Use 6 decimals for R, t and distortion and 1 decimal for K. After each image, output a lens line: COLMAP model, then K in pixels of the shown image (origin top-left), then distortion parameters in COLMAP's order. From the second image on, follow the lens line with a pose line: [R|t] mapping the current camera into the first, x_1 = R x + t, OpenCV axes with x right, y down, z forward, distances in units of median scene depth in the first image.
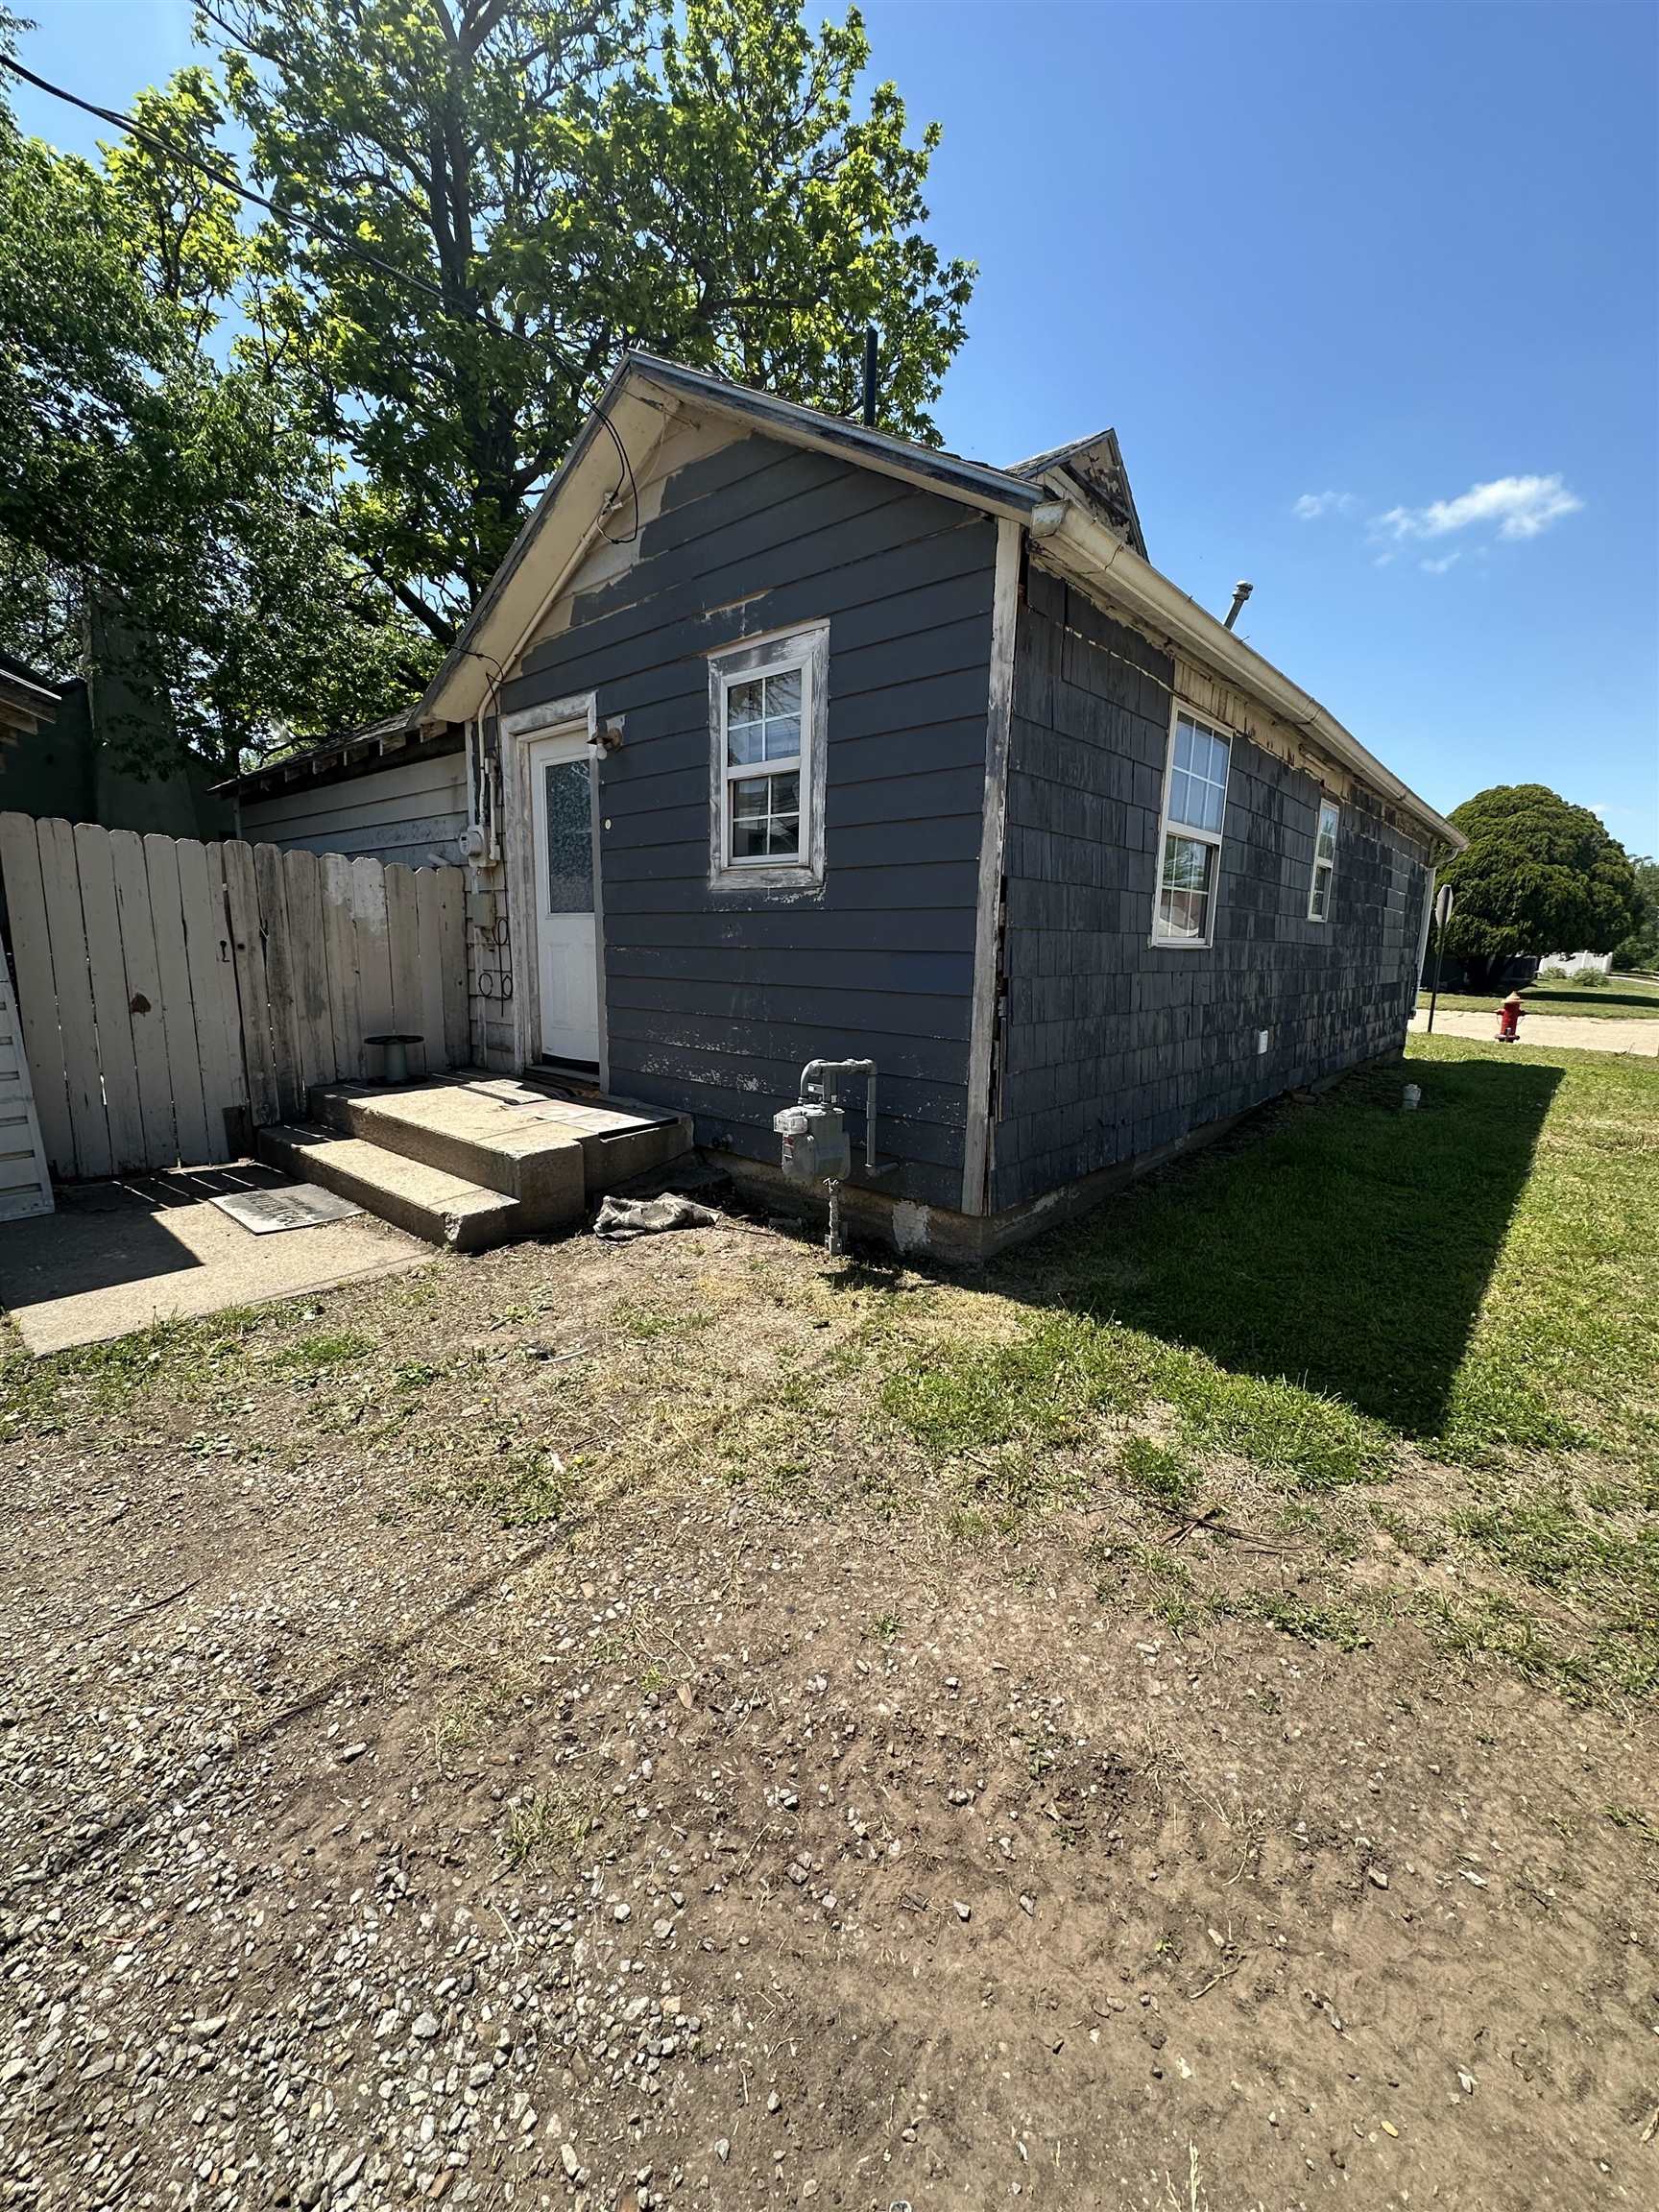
lens RADIAL K [[882.4, 0, 824.3], [0, 882.4, 1103.0], [0, 0, 1]] dist [0.000875, 0.000604]
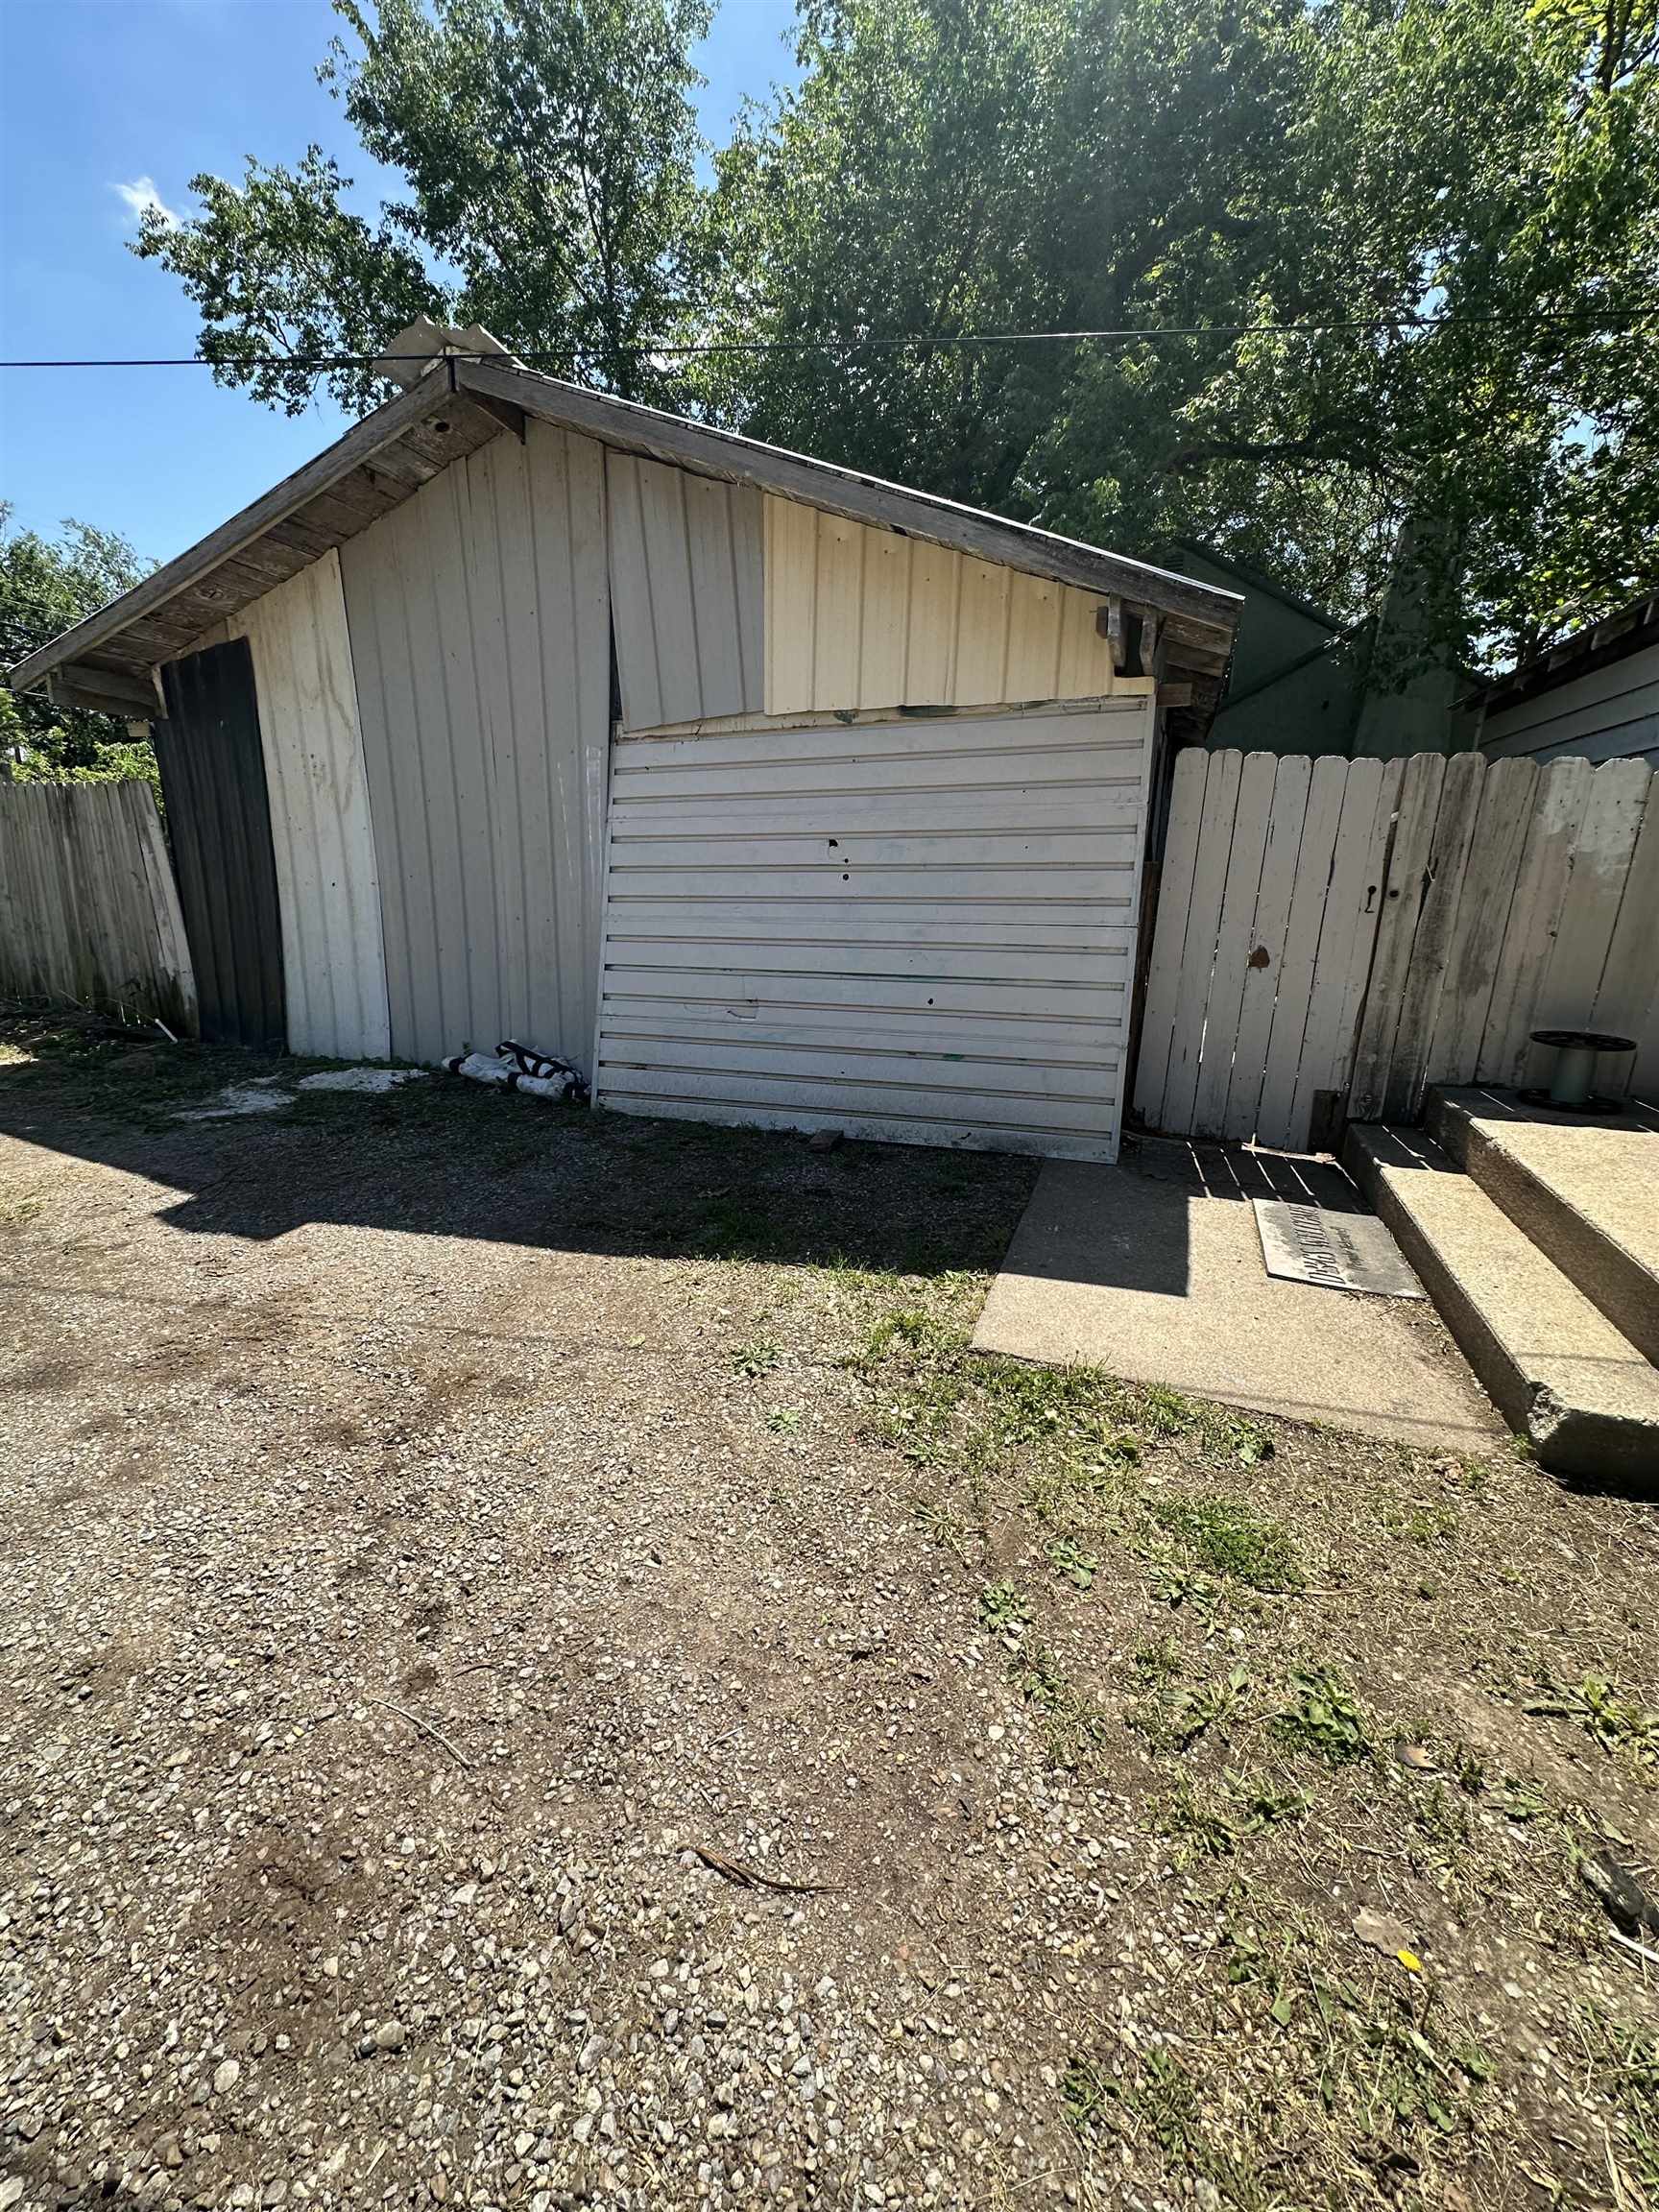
lens RADIAL K [[882.4, 0, 824.2], [0, 882.4, 1102.8], [0, 0, 1]] dist [0.000875, 0.000604]
pose [[0.358669, 0.236339, -0.903051, -0.114469], [-0.175172, 0.967272, 0.183573, -0.066291], [0.916881, 0.092347, 0.388331, 0.312073]]
